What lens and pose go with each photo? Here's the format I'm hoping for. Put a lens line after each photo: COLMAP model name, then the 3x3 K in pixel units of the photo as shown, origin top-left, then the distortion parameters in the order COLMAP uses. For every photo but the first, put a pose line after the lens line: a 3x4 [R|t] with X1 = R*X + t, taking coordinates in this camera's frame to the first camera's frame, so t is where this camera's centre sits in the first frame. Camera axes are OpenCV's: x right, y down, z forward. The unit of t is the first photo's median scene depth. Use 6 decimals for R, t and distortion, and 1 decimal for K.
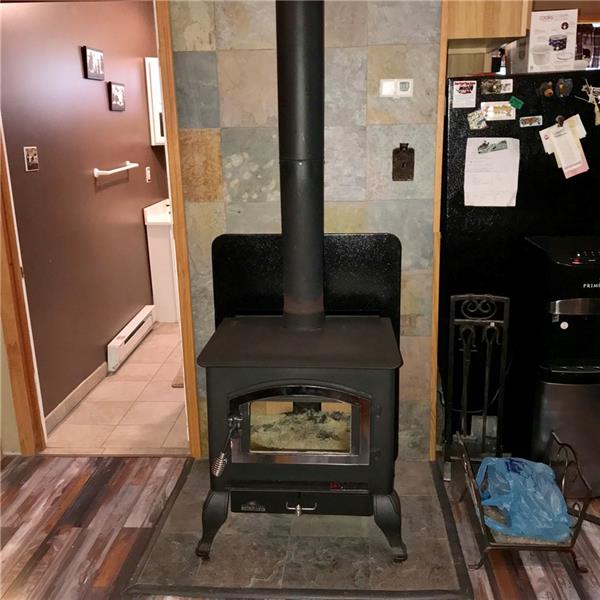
lens RADIAL K [[670.1, 0, 300.0], [0, 670.1, 300.0], [0, 0, 1]] dist [0.121584, -0.198881]
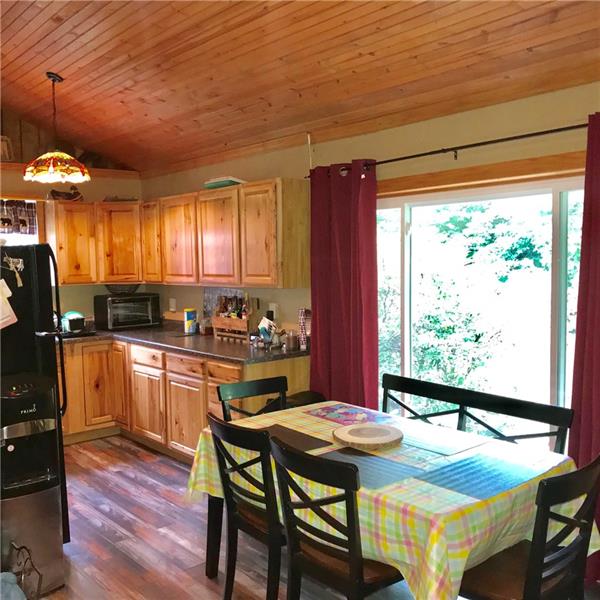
lens RADIAL K [[670.1, 0, 300.0], [0, 670.1, 300.0], [0, 0, 1]] dist [0.121584, -0.198881]
pose [[0.745479, -0.041877, 0.665213, -0.022972], [0.181946, 0.972906, -0.142653, 0.045691], [-0.641215, 0.227378, 0.732900, -0.268033]]
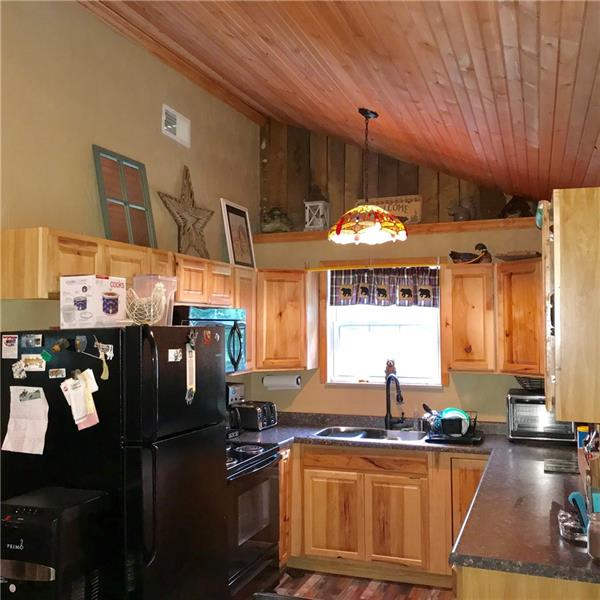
lens RADIAL K [[670.1, 0, 300.0], [0, 670.1, 300.0], [0, 0, 1]] dist [0.121584, -0.198881]
pose [[0.956015, 0.004318, -0.293286, 1.005567], [-0.092261, 0.953567, -0.286700, -0.105210], [0.278430, 0.301149, 0.912023, 0.116191]]
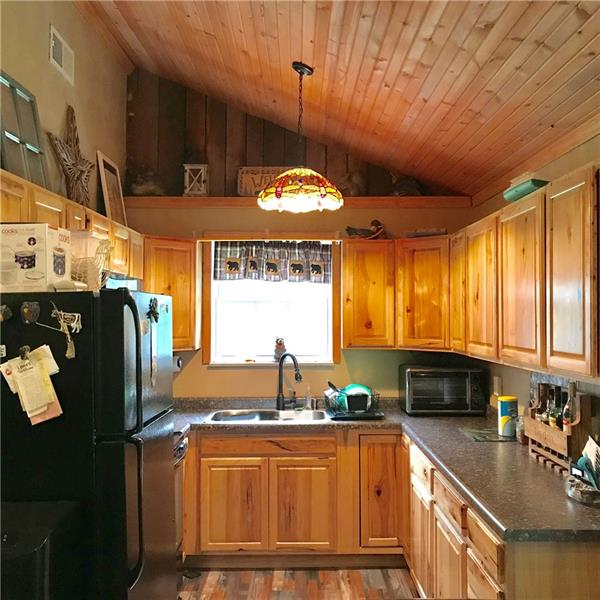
lens RADIAL K [[670.1, 0, 300.0], [0, 670.1, 300.0], [0, 0, 1]] dist [0.121584, -0.198881]
pose [[0.998292, 0.021149, 0.054463, 0.653516], [-0.004879, 0.959108, -0.282999, -0.097917], [-0.058221, 0.282250, 0.957573, 0.204182]]
